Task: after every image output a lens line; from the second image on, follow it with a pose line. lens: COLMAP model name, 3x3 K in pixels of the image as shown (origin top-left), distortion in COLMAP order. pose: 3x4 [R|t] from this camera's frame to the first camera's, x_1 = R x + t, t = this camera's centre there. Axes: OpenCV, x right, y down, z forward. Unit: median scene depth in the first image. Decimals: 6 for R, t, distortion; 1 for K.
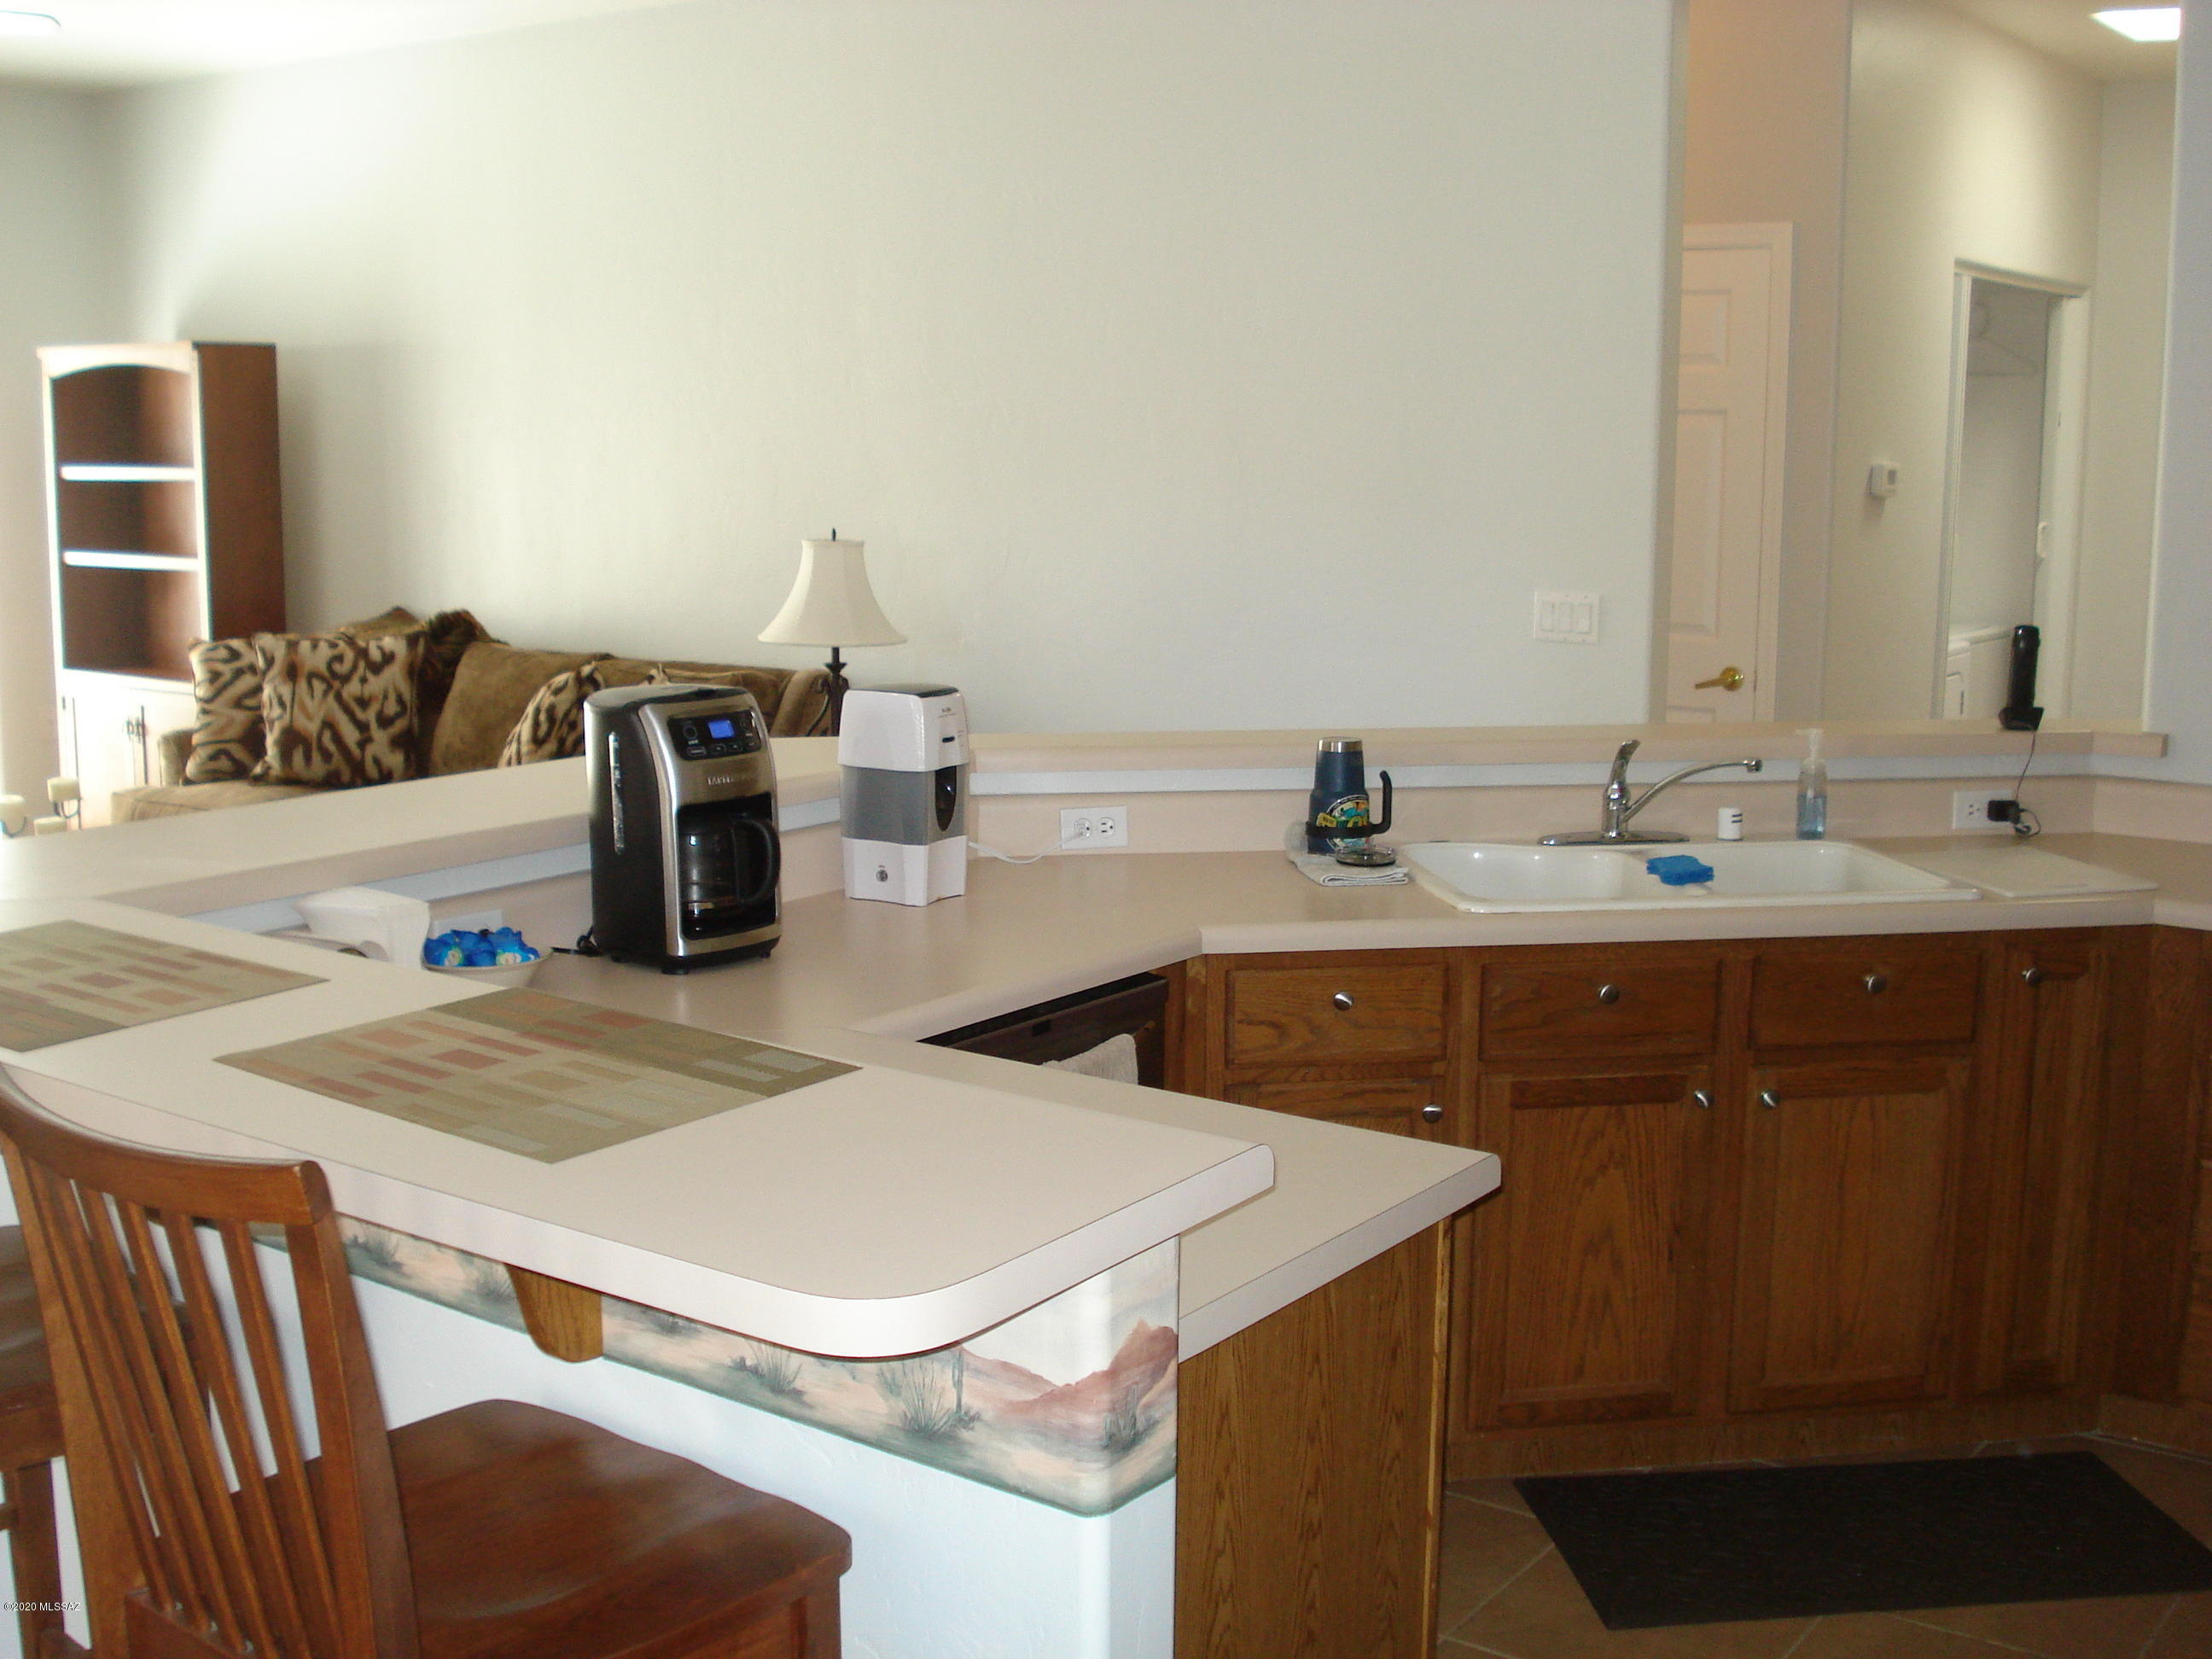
lens RADIAL K [[2407.6, 0, 1106.0], [0, 2407.6, 829.5], [0, 0, 1]] dist [-0.134251, -0.010034]
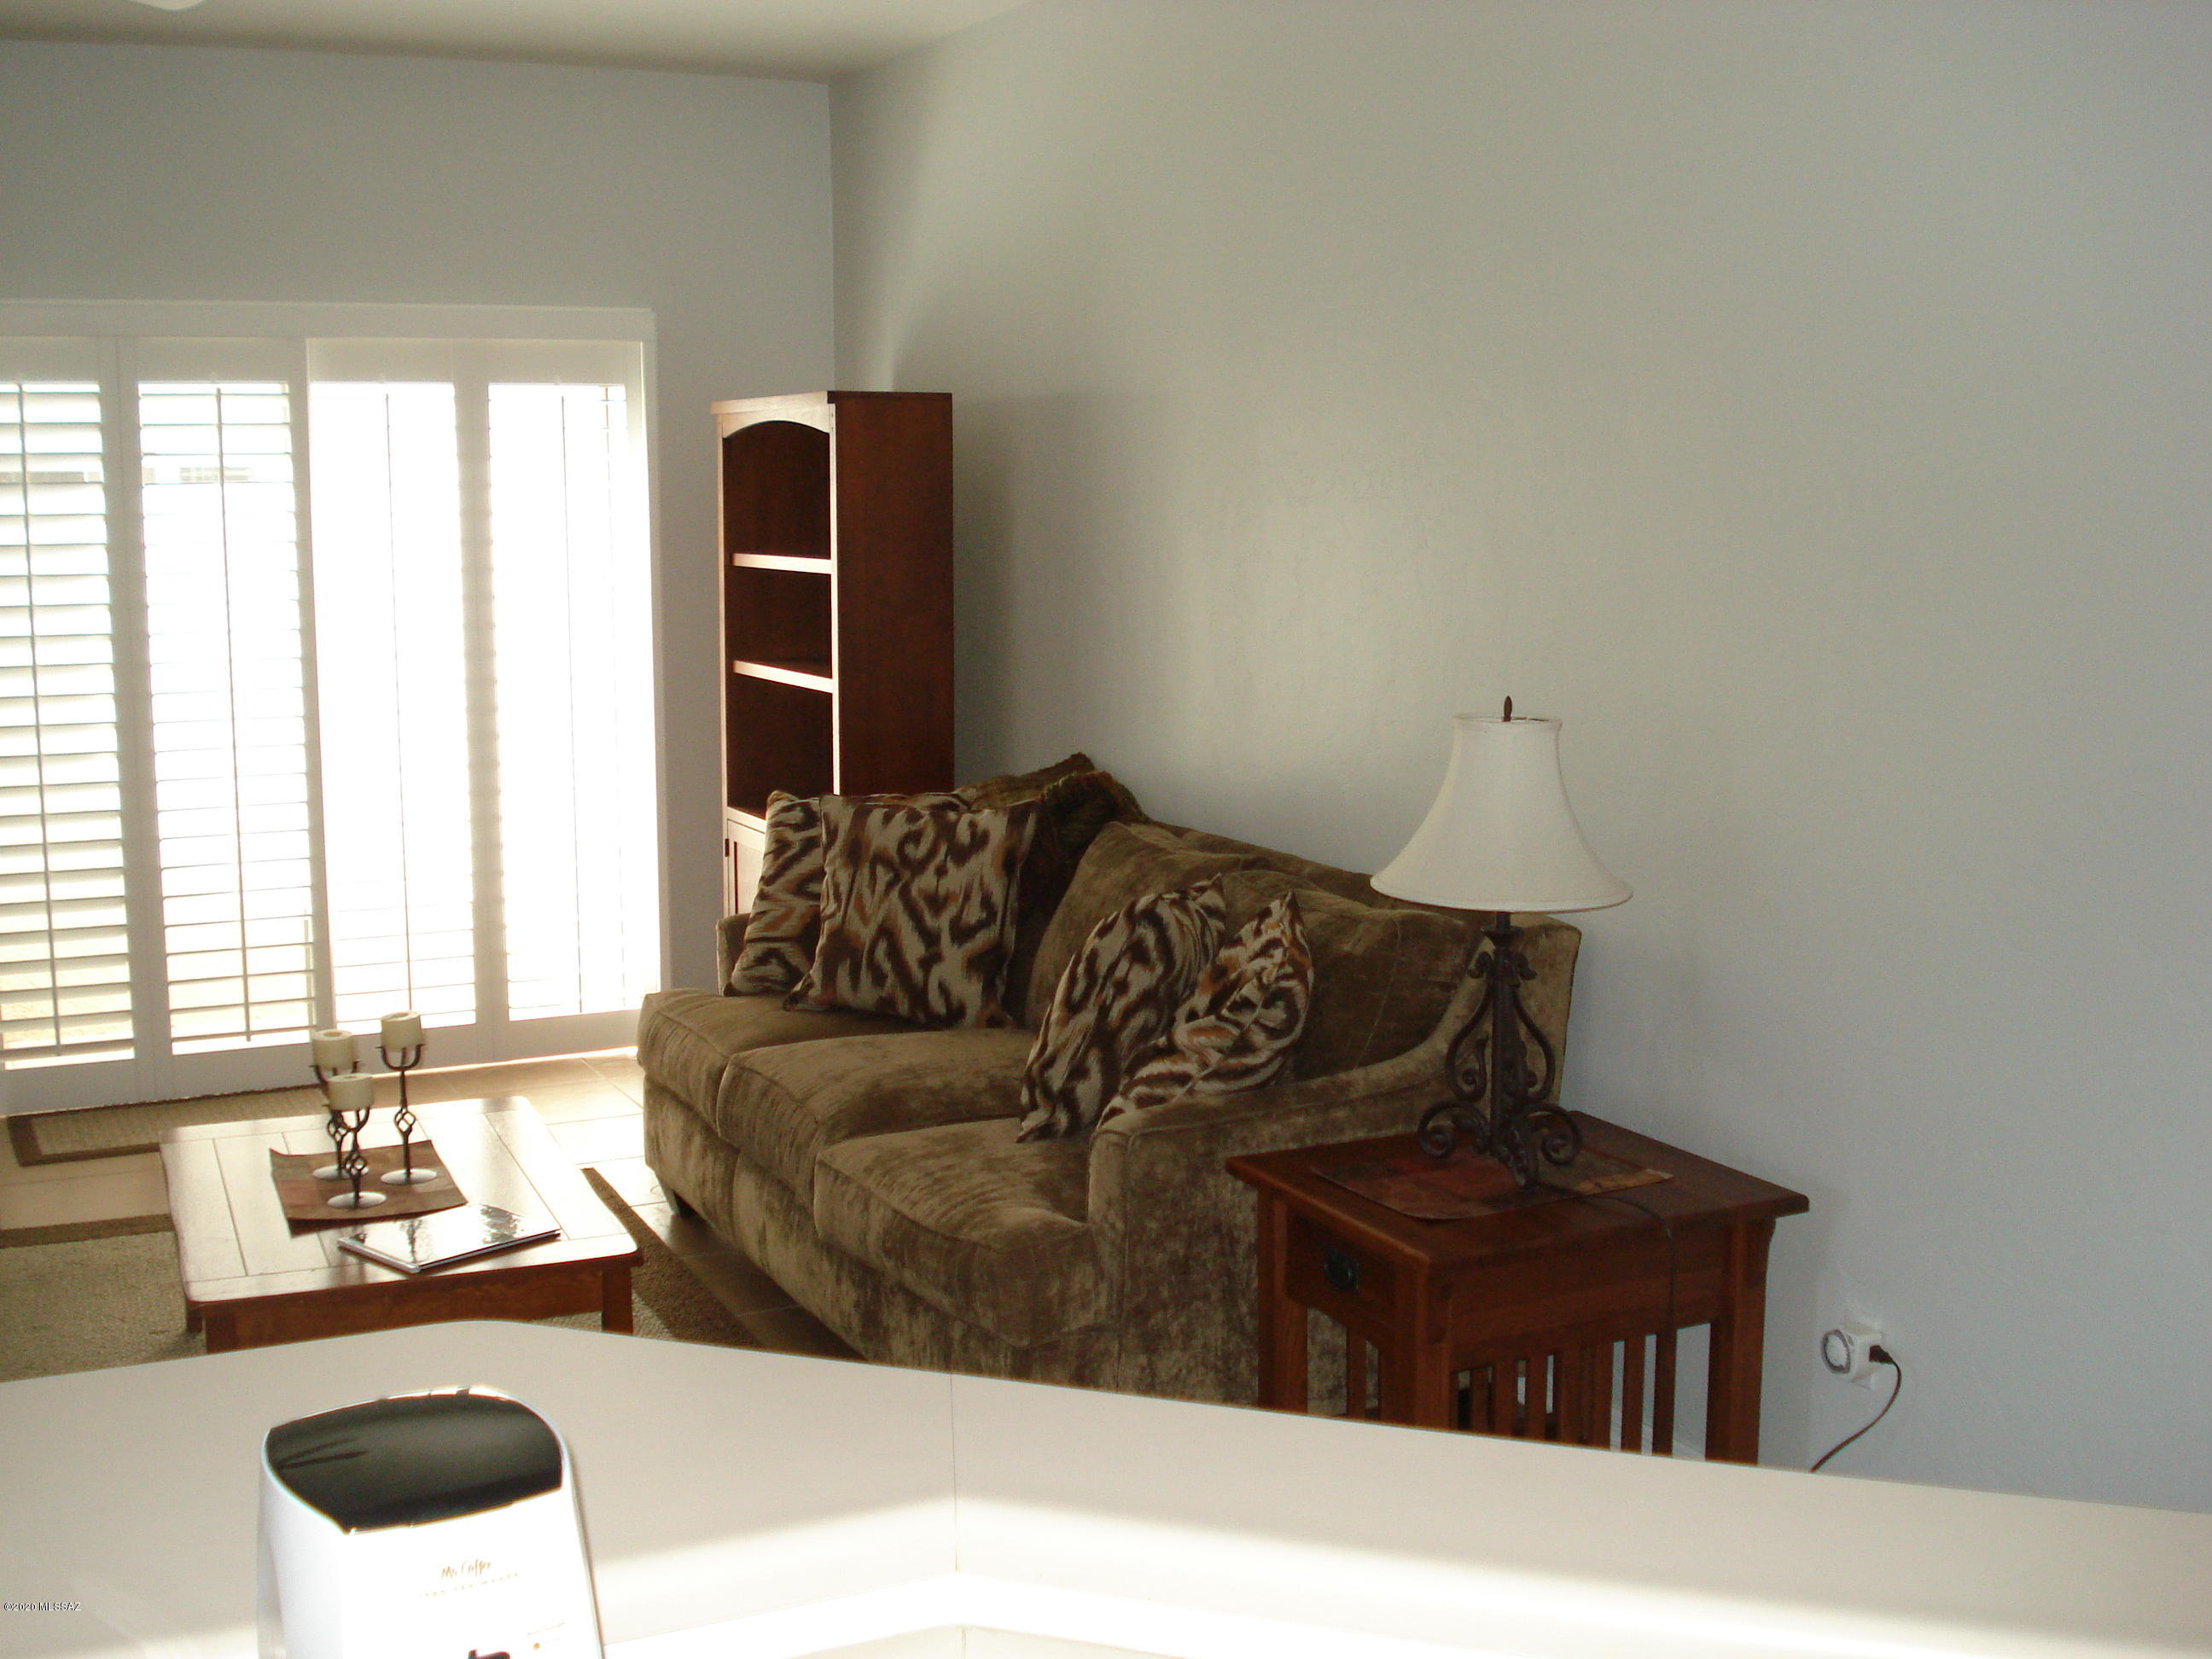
lens RADIAL K [[2466.0, 0, 1106.0], [0, 2466.0, 829.5], [0, 0, 1]] dist [-0.050780, -0.156310]
pose [[0.883943, 0.054946, -0.464355, 0.068053], [-0.068245, 0.997598, -0.011867, -0.069778], [0.462588, 0.042180, 0.885570, 0.376631]]
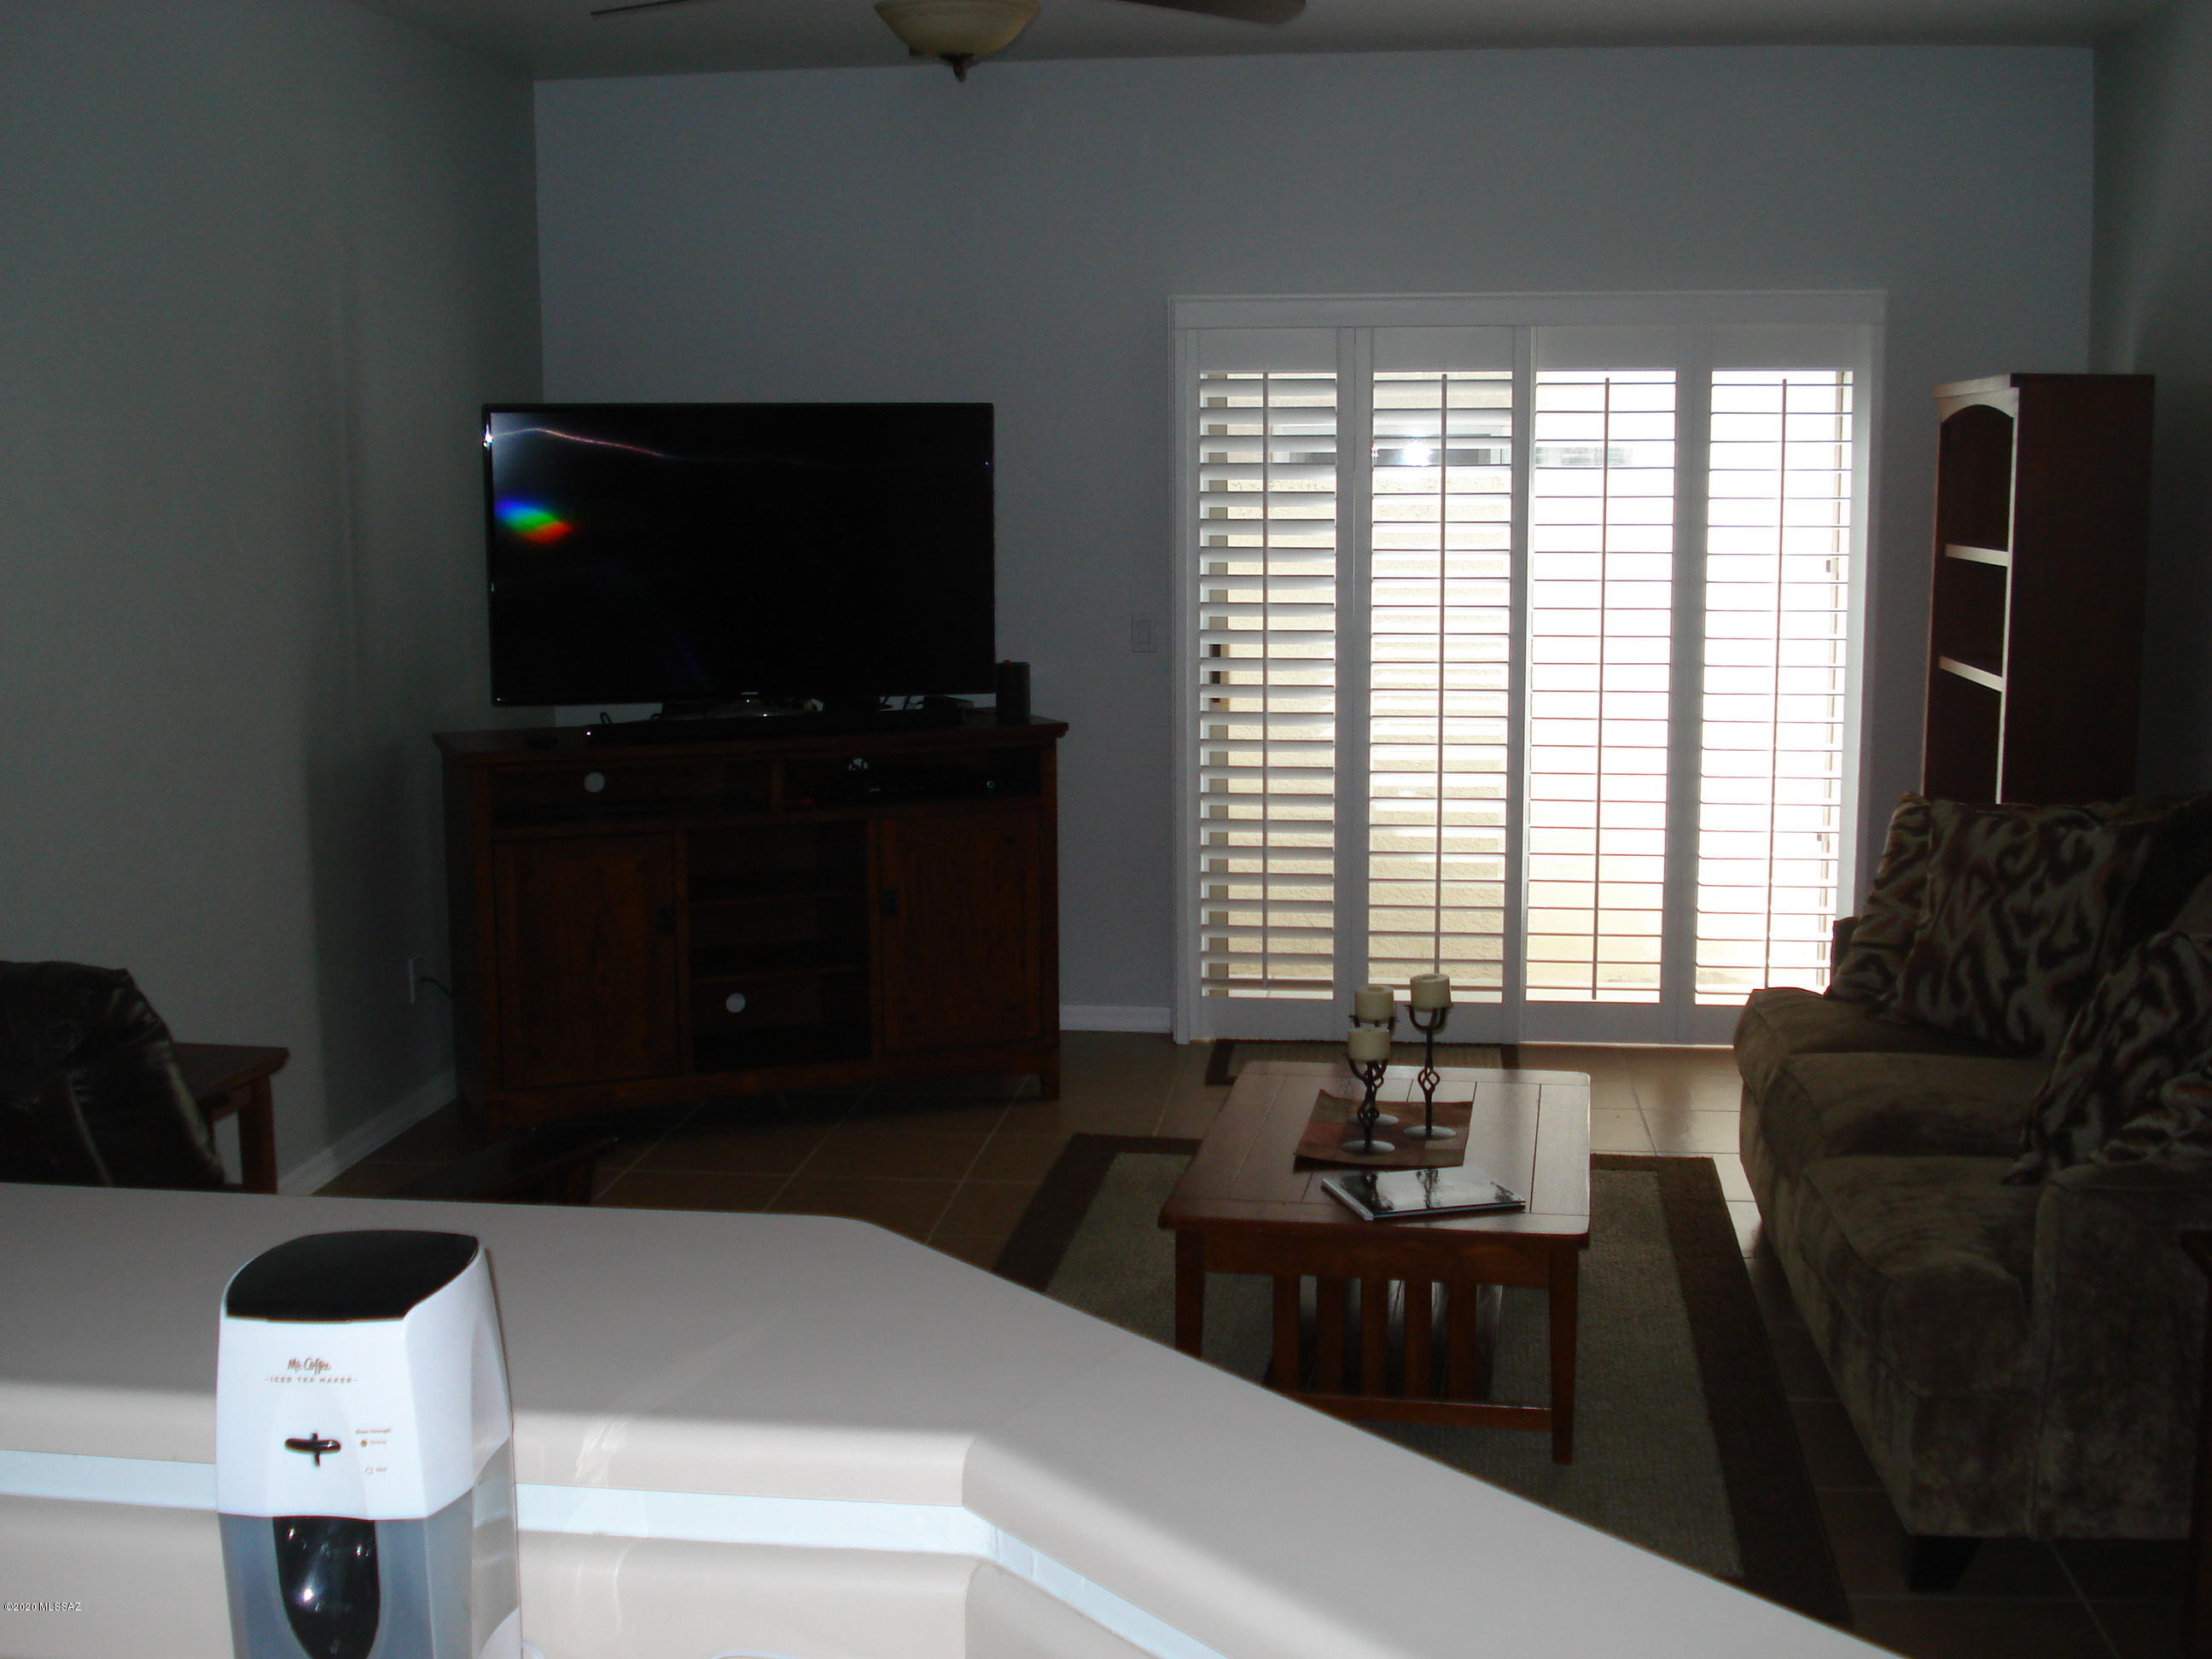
lens RADIAL K [[2466.0, 0, 1106.0], [0, 2466.0, 829.5], [0, 0, 1]] dist [-0.050780, -0.156310]
pose [[0.474797, 0.113887, -0.872696, 0.148936], [-0.135396, 0.989240, 0.055433, -0.081466], [0.869618, 0.091840, 0.485108, 0.450659]]
